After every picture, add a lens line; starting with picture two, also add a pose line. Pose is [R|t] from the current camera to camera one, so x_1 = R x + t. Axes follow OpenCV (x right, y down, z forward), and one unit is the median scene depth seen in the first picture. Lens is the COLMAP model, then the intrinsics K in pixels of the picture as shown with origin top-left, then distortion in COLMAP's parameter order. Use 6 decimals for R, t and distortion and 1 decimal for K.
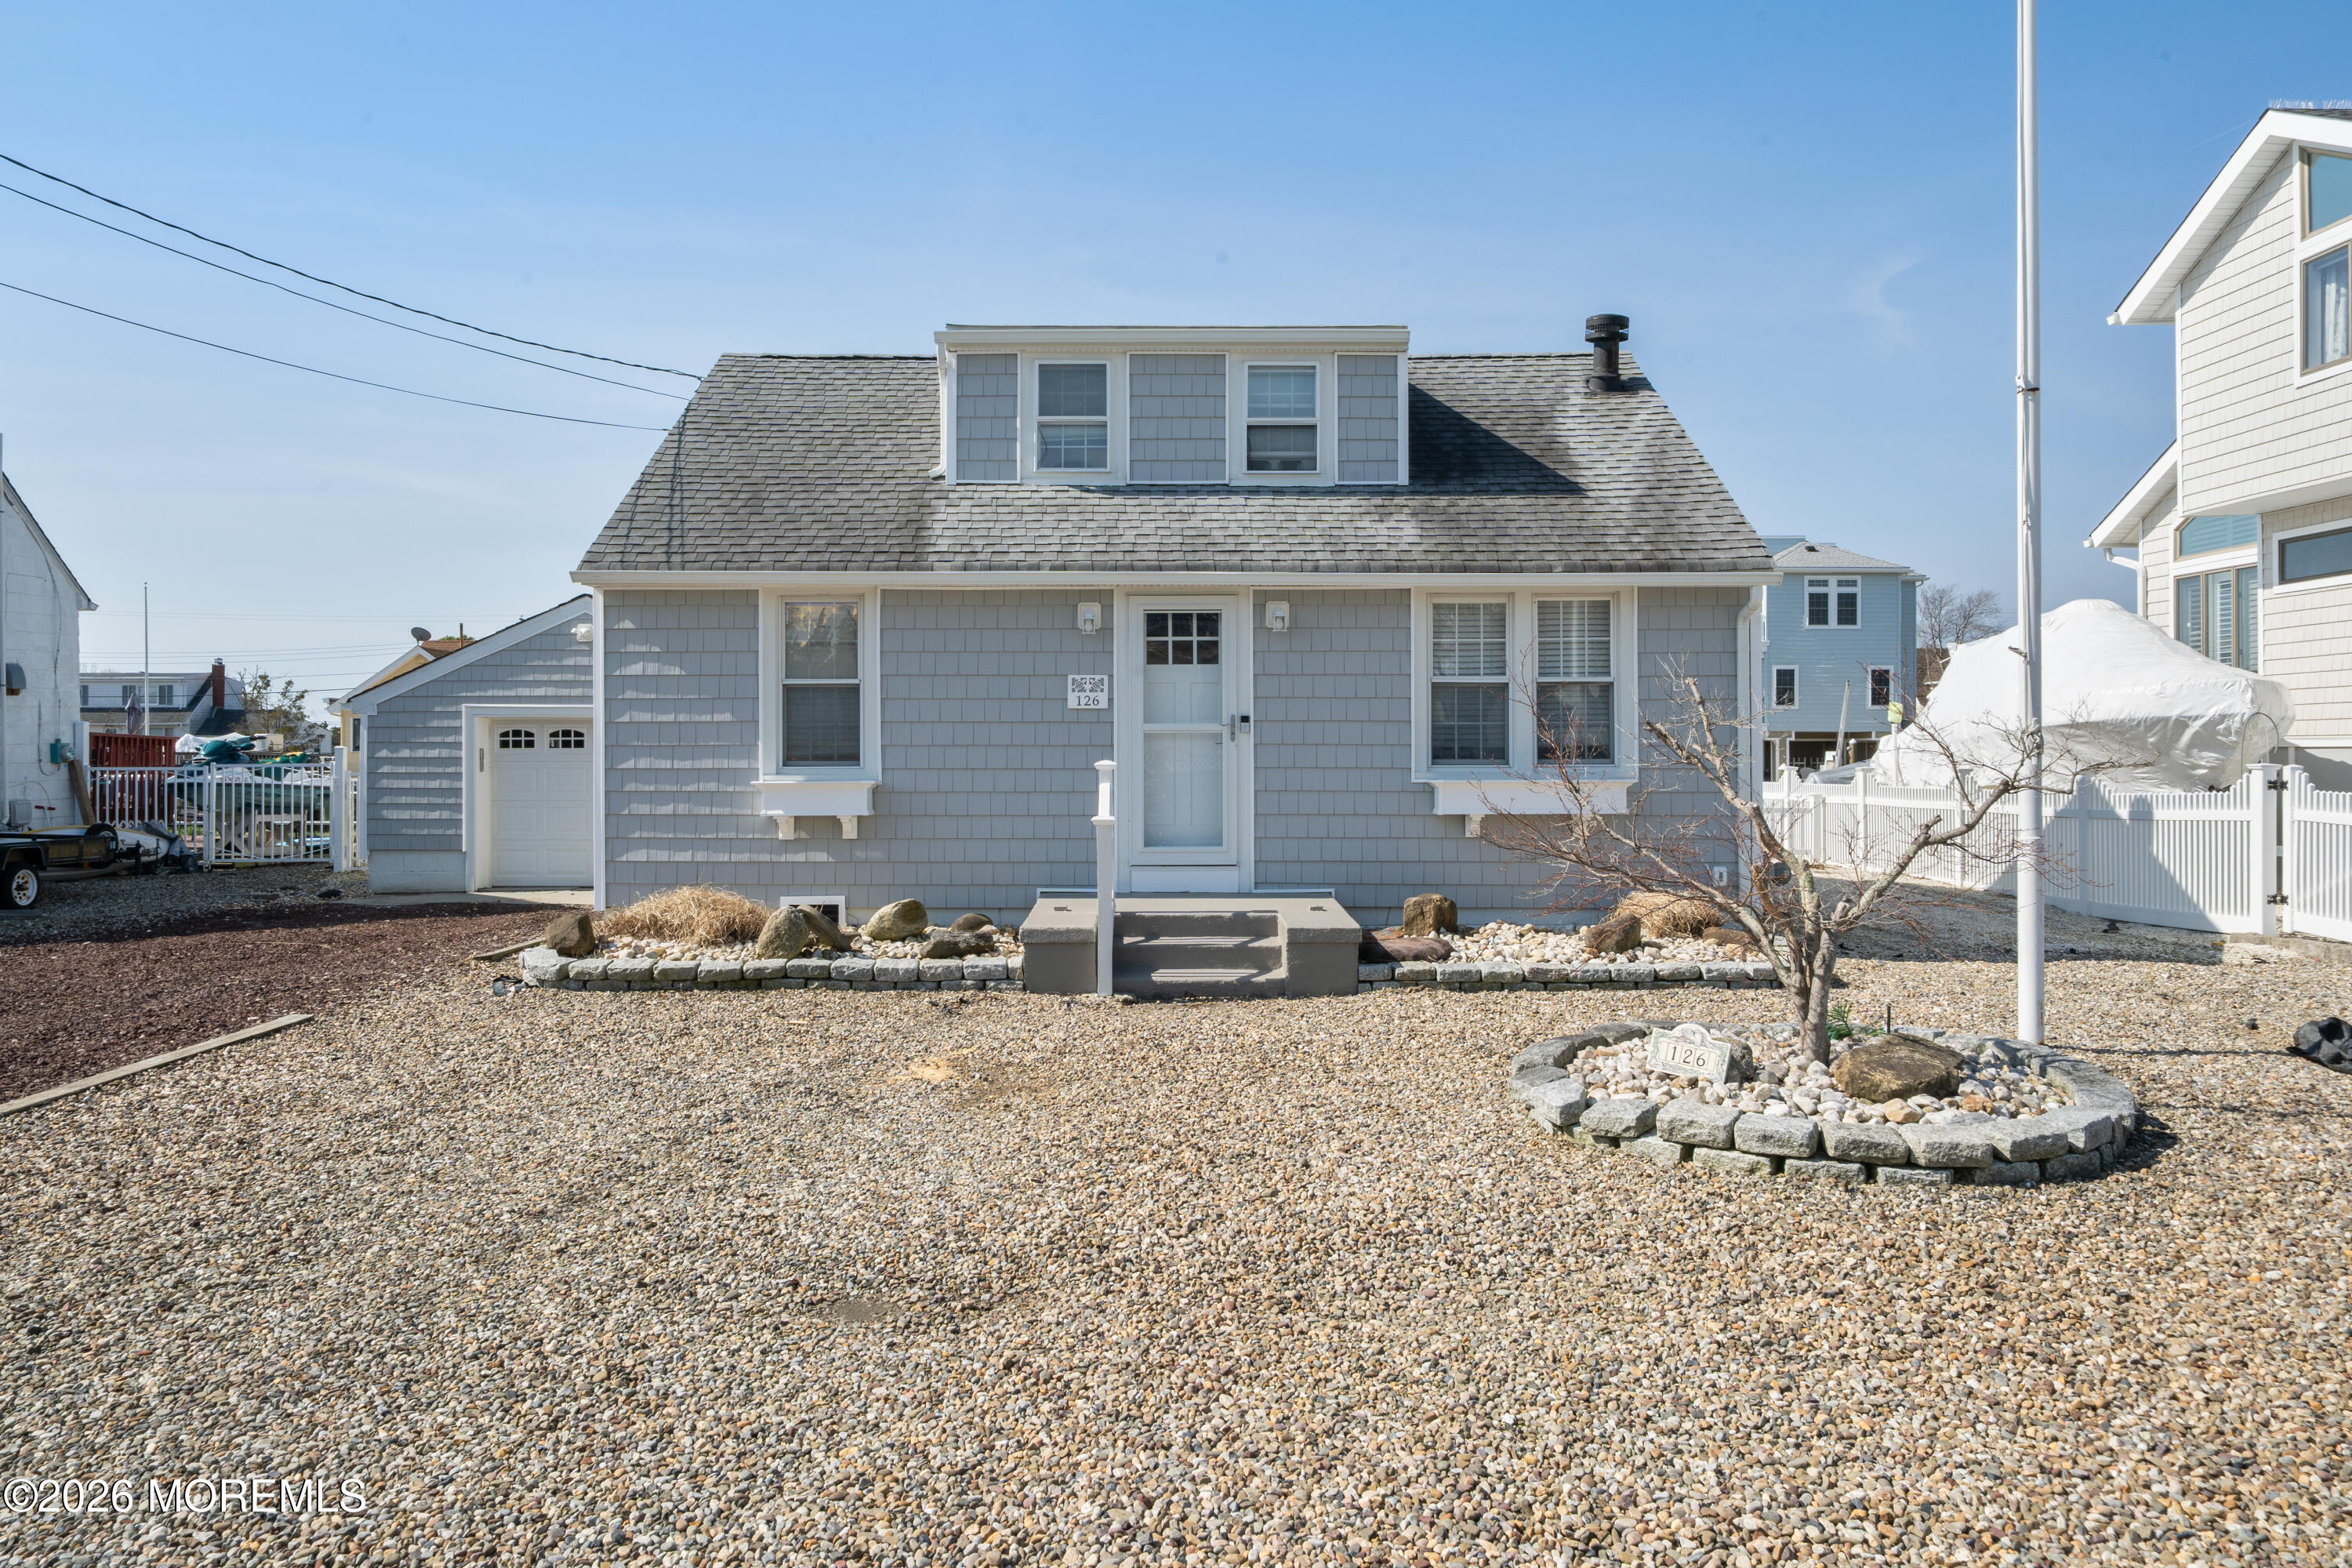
lens RADIAL K [[1600.5, 0, 1176.0], [0, 1600.5, 784.0], [0, 0, 1]] dist [-0.000853, -0.003299]
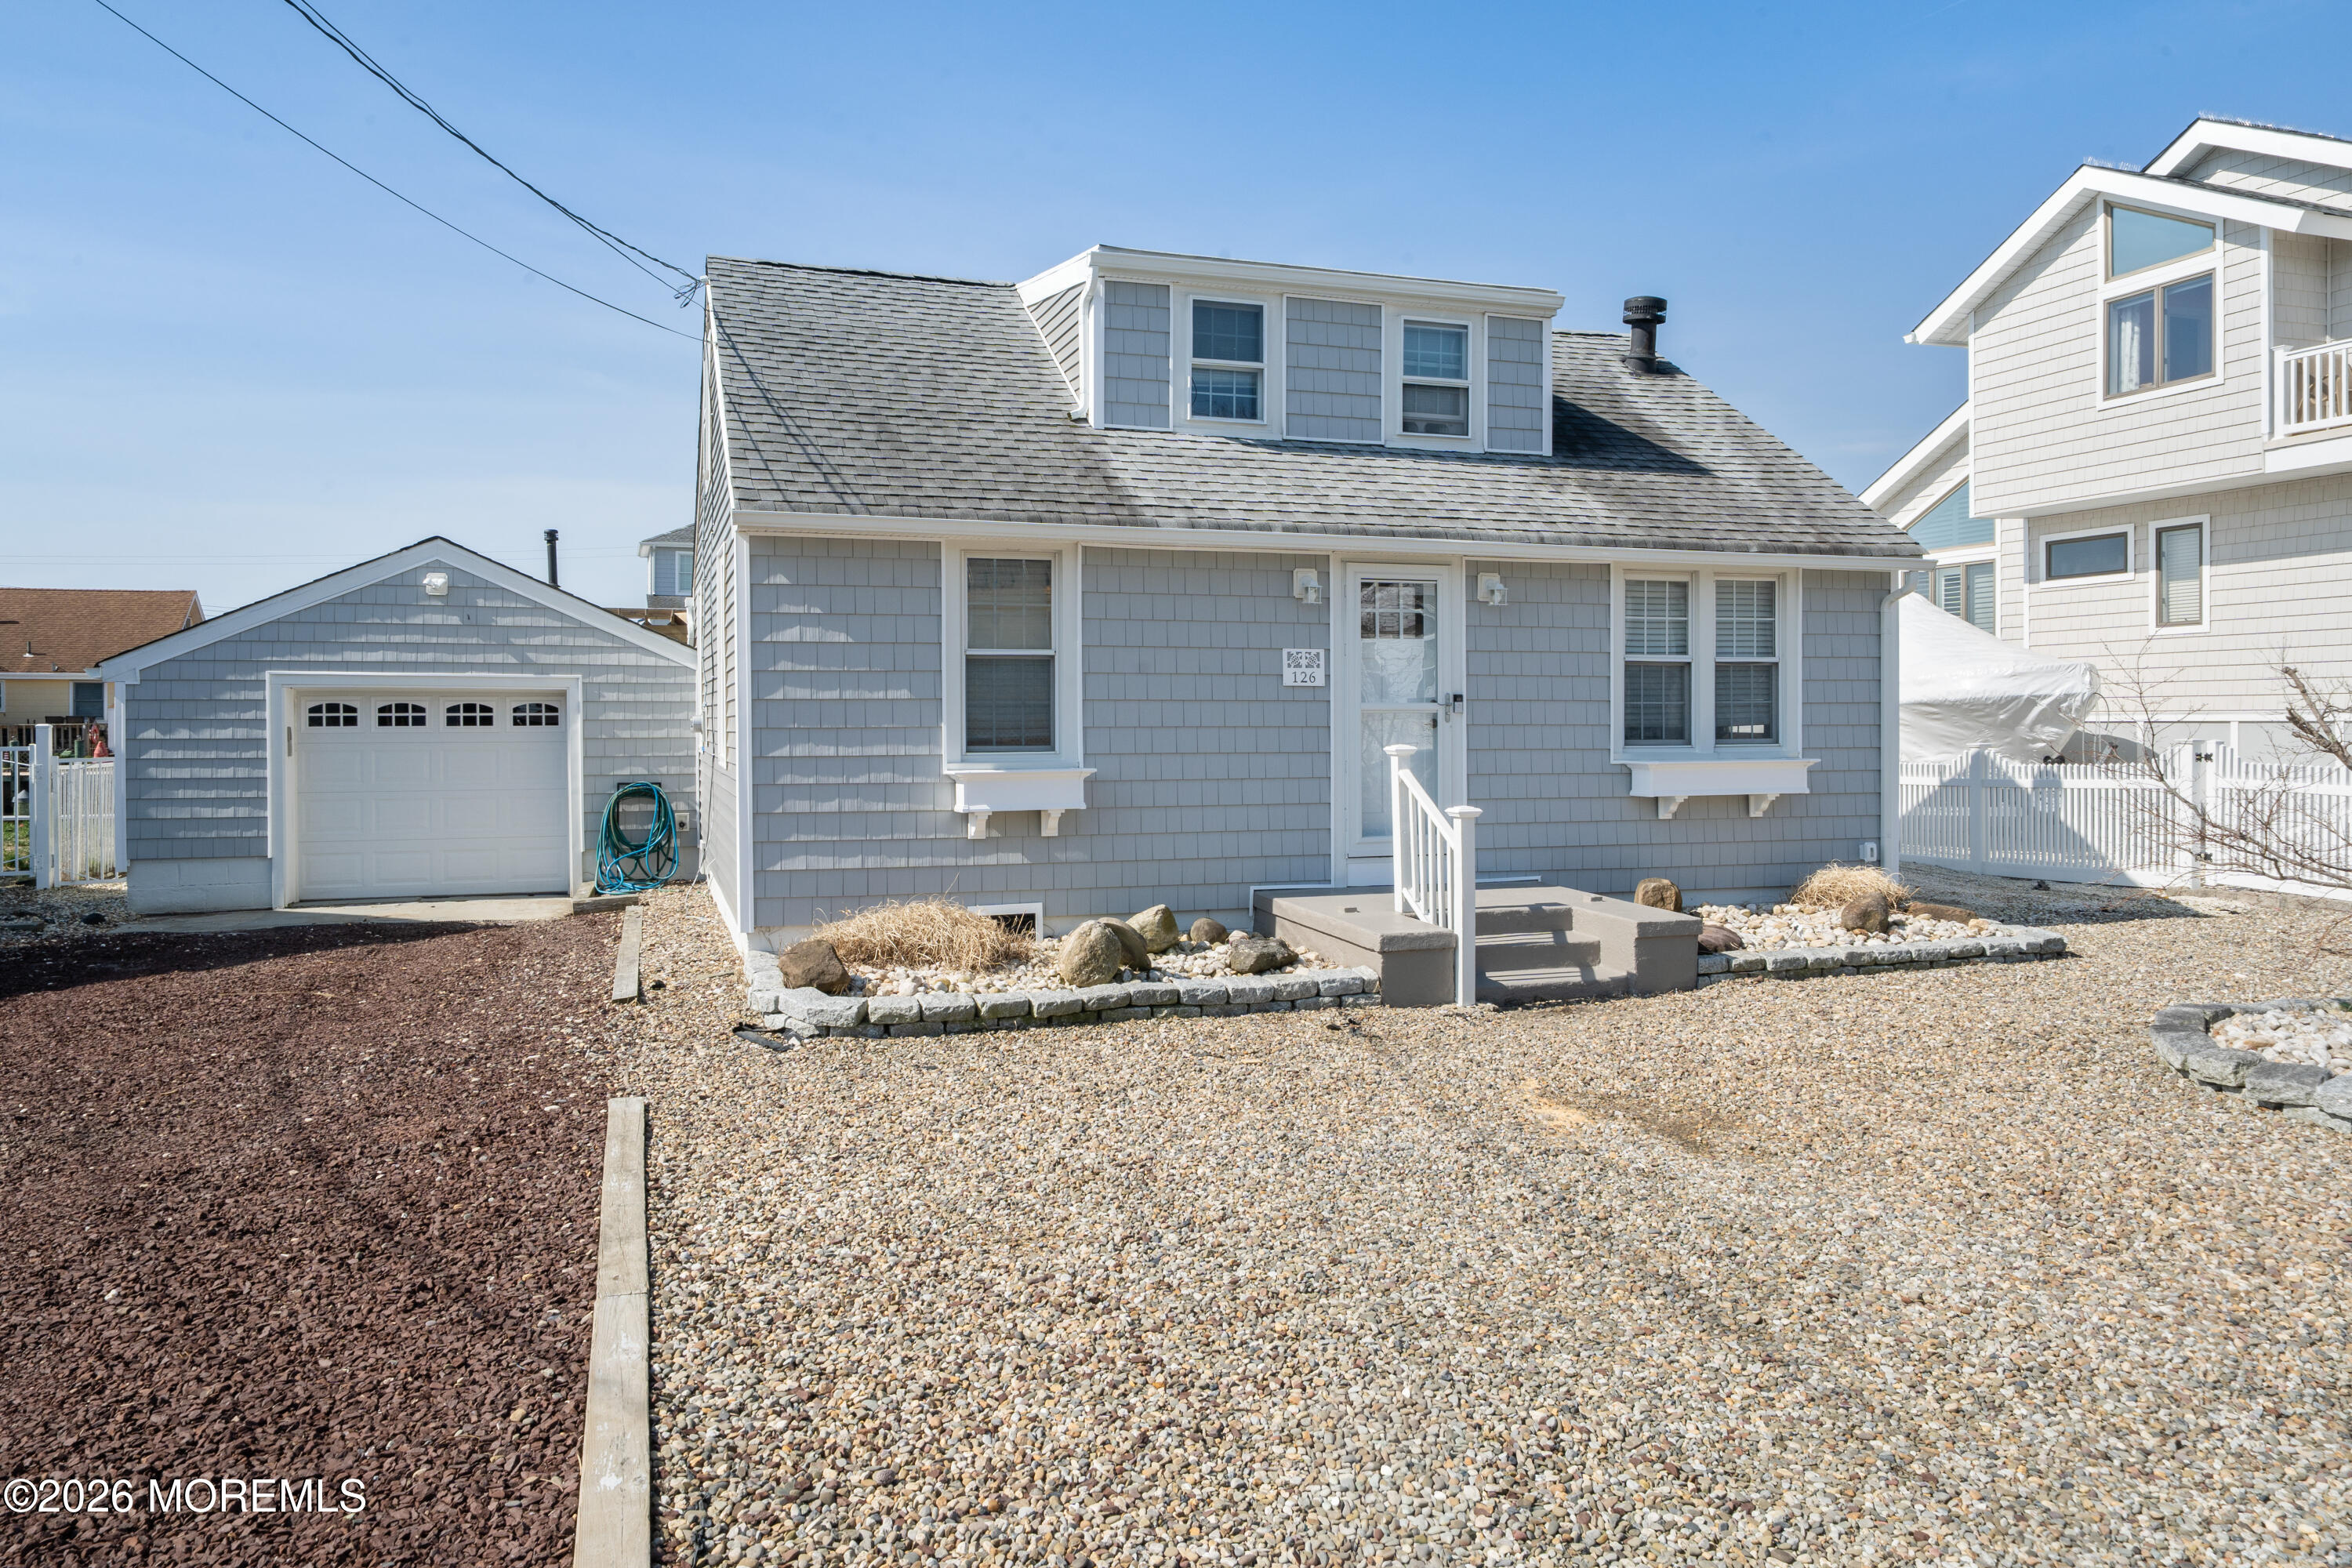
lens RADIAL K [[1598.1, 0, 1178.1], [0, 1598.1, 769.1], [0, 0, 1]] dist [-0.001438, 0.000878]
pose [[0.946886, -0.011094, 0.321378, -0.385671], [0.007581, 0.999897, 0.012179, -0.010947], [-0.321480, -0.009096, 0.946873, 0.155990]]
